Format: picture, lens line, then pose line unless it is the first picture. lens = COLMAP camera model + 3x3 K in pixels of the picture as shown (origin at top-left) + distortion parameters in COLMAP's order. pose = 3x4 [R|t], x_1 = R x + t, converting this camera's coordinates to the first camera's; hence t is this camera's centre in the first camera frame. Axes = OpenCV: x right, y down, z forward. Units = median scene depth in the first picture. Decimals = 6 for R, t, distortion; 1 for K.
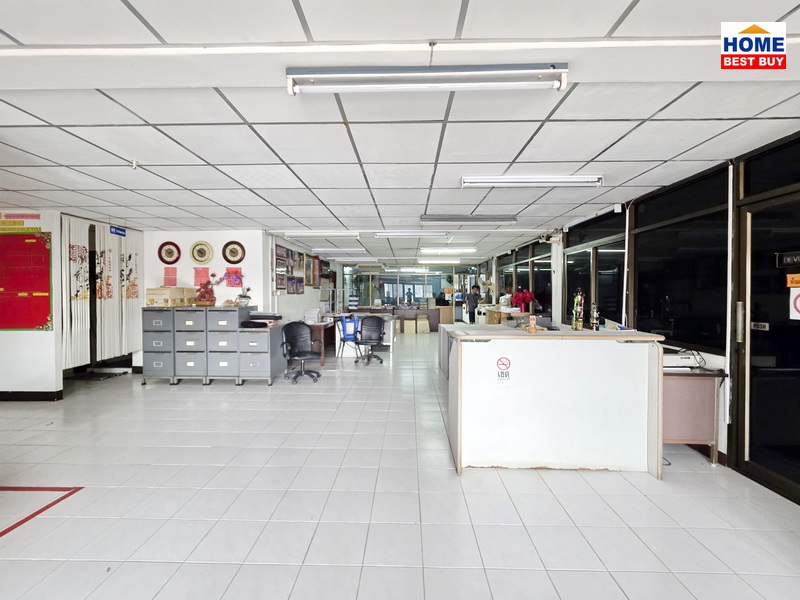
lens RADIAL K [[321.1, 0, 400.0], [0, 321.1, 300.0], [0, 0, 1]] dist [0.000703, 0.000422]
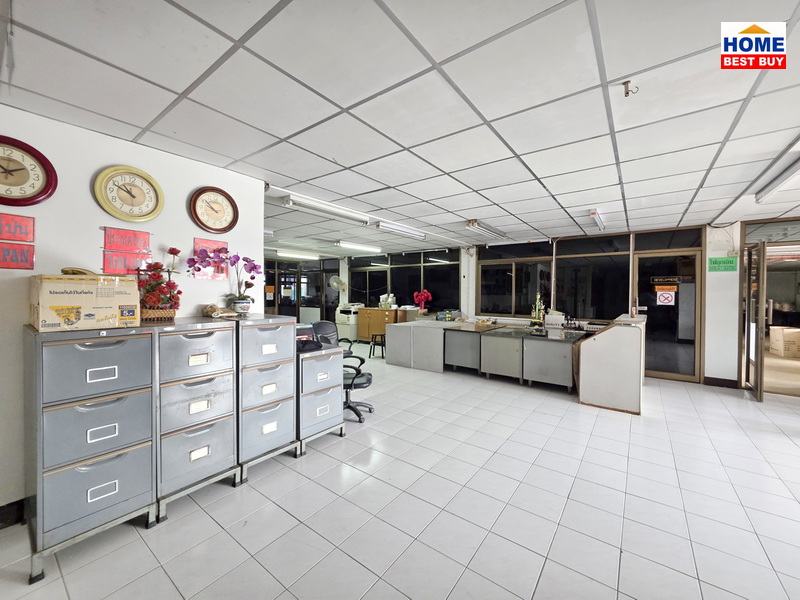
lens RADIAL K [[321.1, 0, 400.0], [0, 321.1, 300.0], [0, 0, 1]] dist [0.000703, 0.000422]
pose [[0.580498, -0.014780, 0.814128, -0.760983], [0.011367, 0.999885, 0.010047, -0.009050], [-0.814183, 0.003422, 0.580599, 0.473733]]
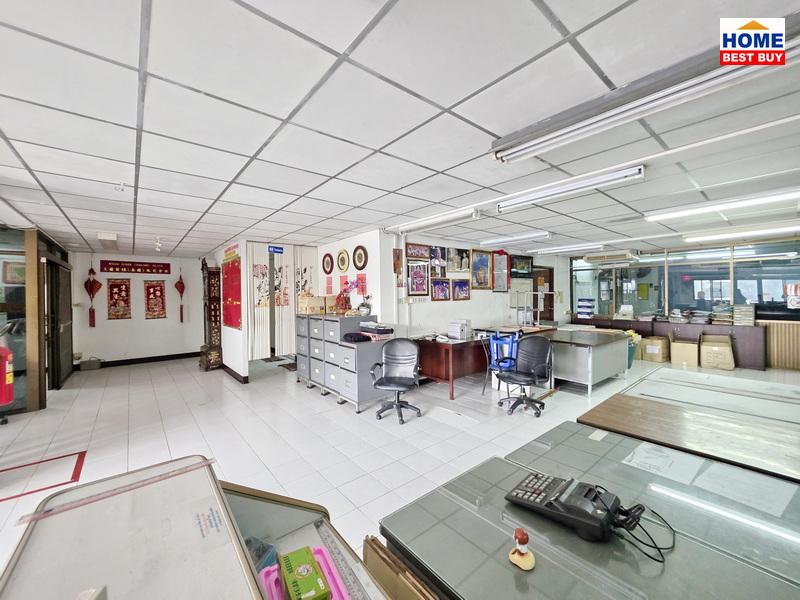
lens RADIAL K [[321.1, 0, 400.0], [0, 321.1, 300.0], [0, 0, 1]] dist [0.000703, 0.000422]
pose [[0.658009, 0.004094, -0.752999, 0.267297], [-0.003608, 0.999991, 0.002284, -0.027524], [0.753001, 0.001214, 0.658018, 0.472553]]
